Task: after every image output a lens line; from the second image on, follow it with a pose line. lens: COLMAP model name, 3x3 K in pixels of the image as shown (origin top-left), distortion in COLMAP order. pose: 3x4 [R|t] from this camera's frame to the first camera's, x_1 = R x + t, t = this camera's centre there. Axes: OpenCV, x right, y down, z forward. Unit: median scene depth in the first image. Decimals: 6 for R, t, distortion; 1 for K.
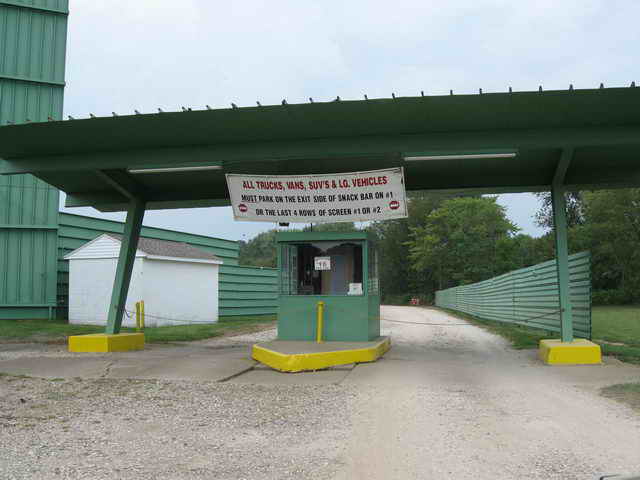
lens RADIAL K [[700.1, 0, 318.4], [0, 700.1, 239.9], [0, 0, 1]] dist [-0.154971, 0.000000]
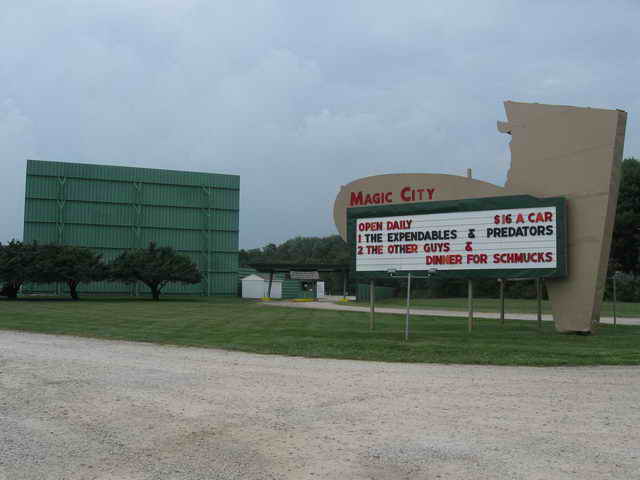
lens RADIAL K [[700.1, 0, 321.8], [0, 700.1, 242.1], [0, 0, 1]] dist [-0.154971, 0.000000]
pose [[0.999422, 0.014527, -0.030748, 0.233270], [-0.014029, 0.999768, 0.016349, -0.319187], [0.030978, -0.015908, 0.999393, -3.580156]]
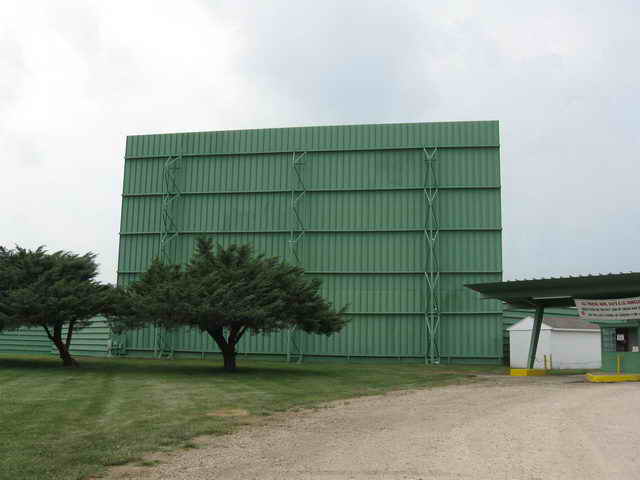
lens RADIAL K [[700.1, 0, 318.0], [0, 700.1, 241.2], [0, 0, 1]] dist [-0.154971, 0.000000]
pose [[0.815880, -0.067774, -0.574235, 0.348197], [0.023601, 0.996183, -0.084043, -0.081566], [0.577739, 0.055016, 0.814365, -0.961050]]
